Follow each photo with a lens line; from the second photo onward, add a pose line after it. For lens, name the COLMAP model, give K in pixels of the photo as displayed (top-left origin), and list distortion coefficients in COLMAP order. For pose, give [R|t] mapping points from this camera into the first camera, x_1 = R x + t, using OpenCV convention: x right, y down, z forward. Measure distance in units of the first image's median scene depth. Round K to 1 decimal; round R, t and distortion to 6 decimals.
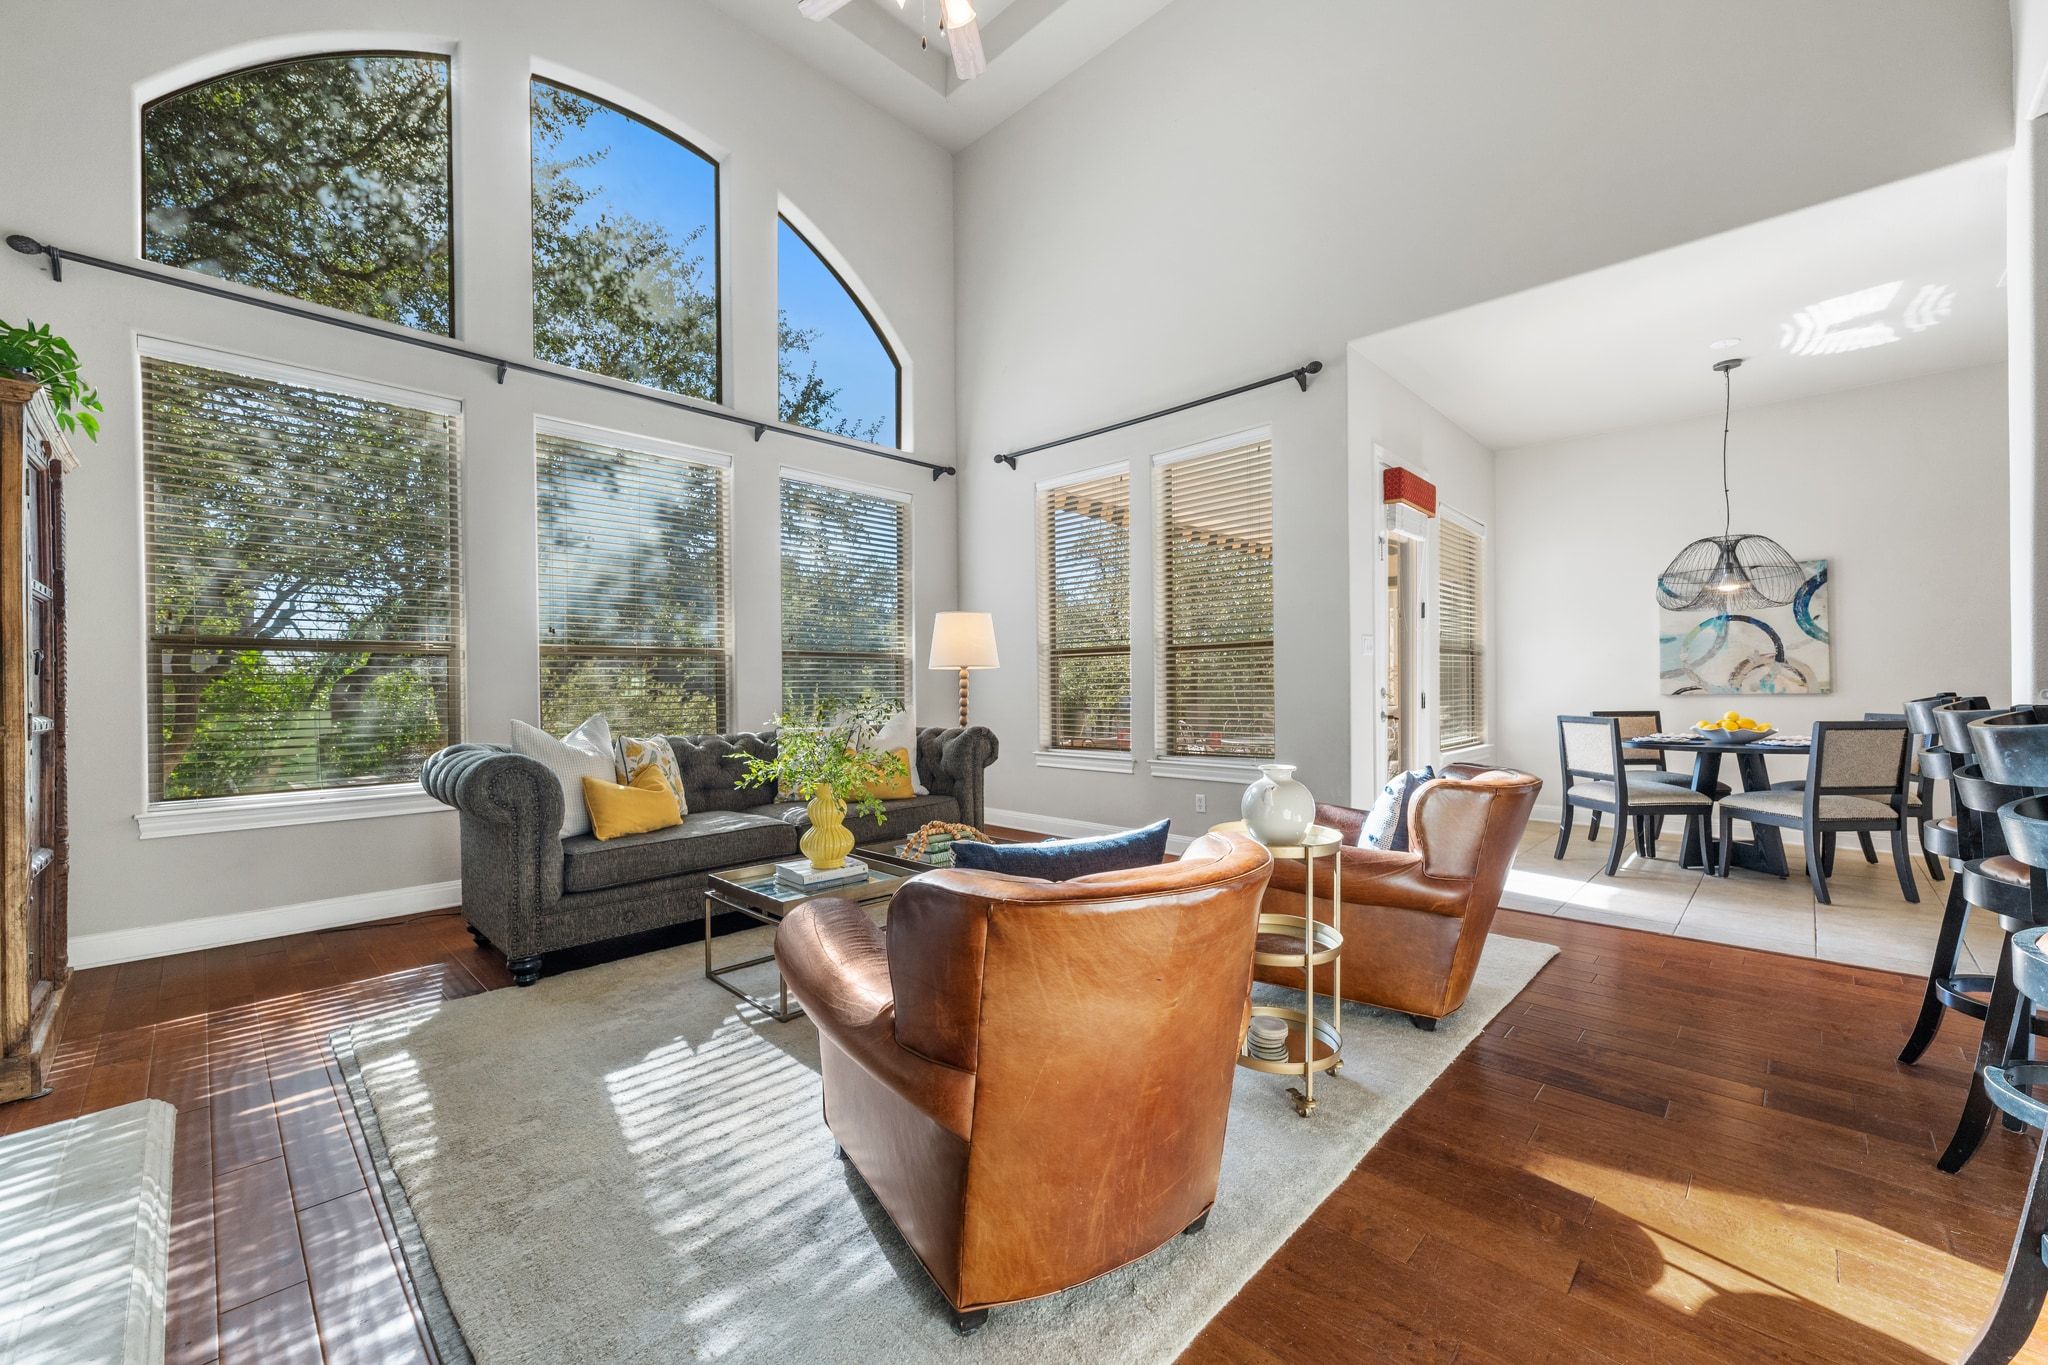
lens RADIAL K [[807.0, 0, 988.1], [0, 807.0, 681.0], [0, 0, 1]] dist [0.001814, 0.000064]
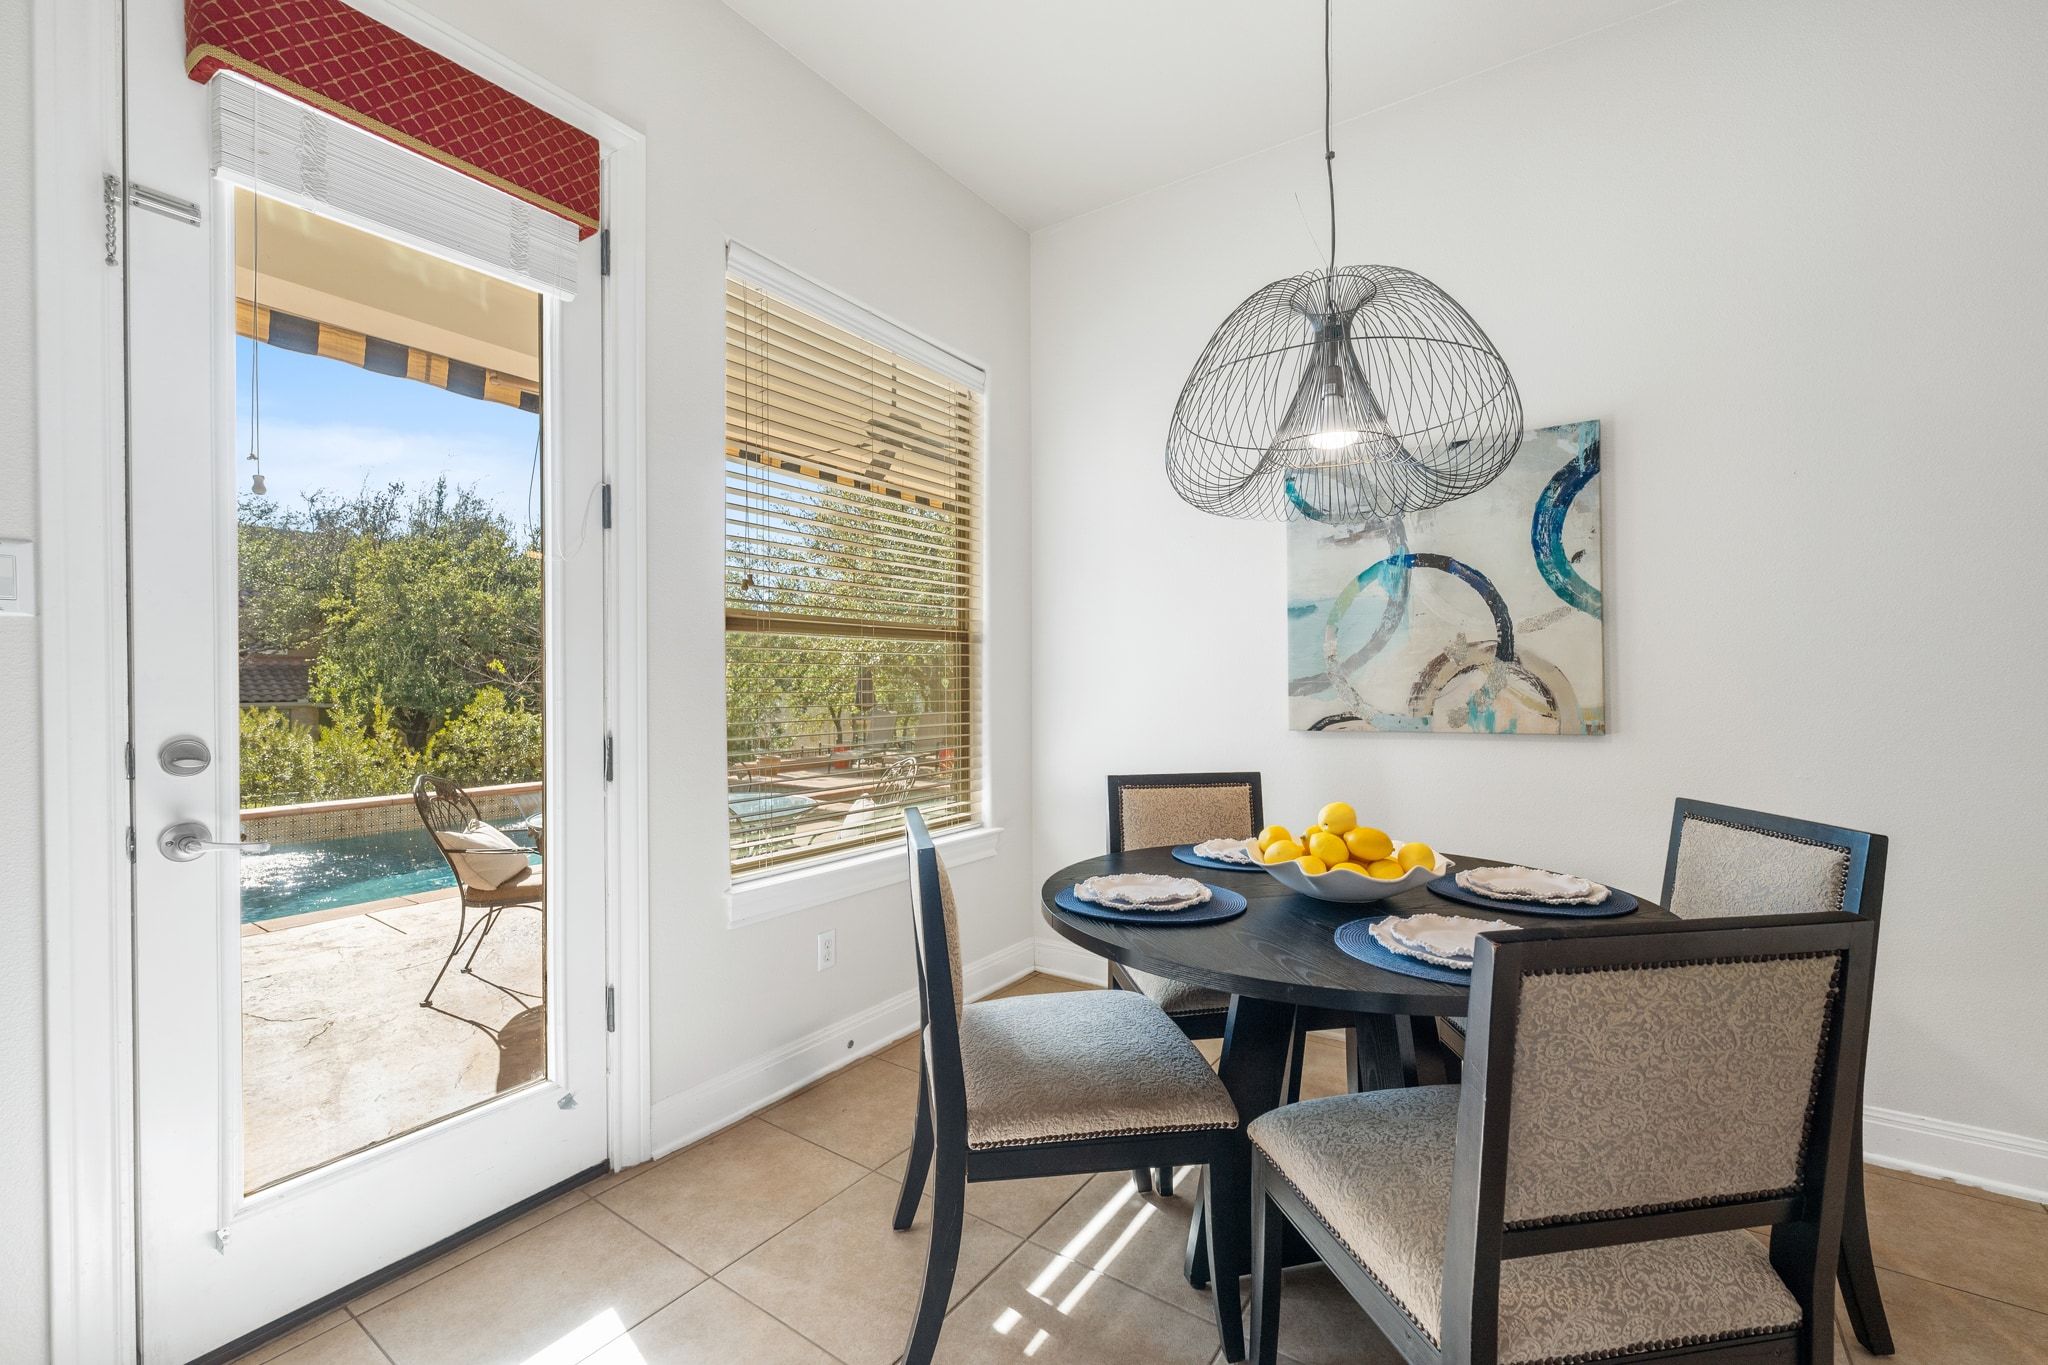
lens RADIAL K [[807.0, 0, 1026.0], [0, 807.0, 686.5], [0, 0, 1]] dist [0.001814, 0.000064]
pose [[0.987859, 0.003322, 0.155317, 0.651079], [-0.004582, 0.999959, 0.007750, -0.011375], [-0.155285, -0.008368, 0.987834, 0.604735]]
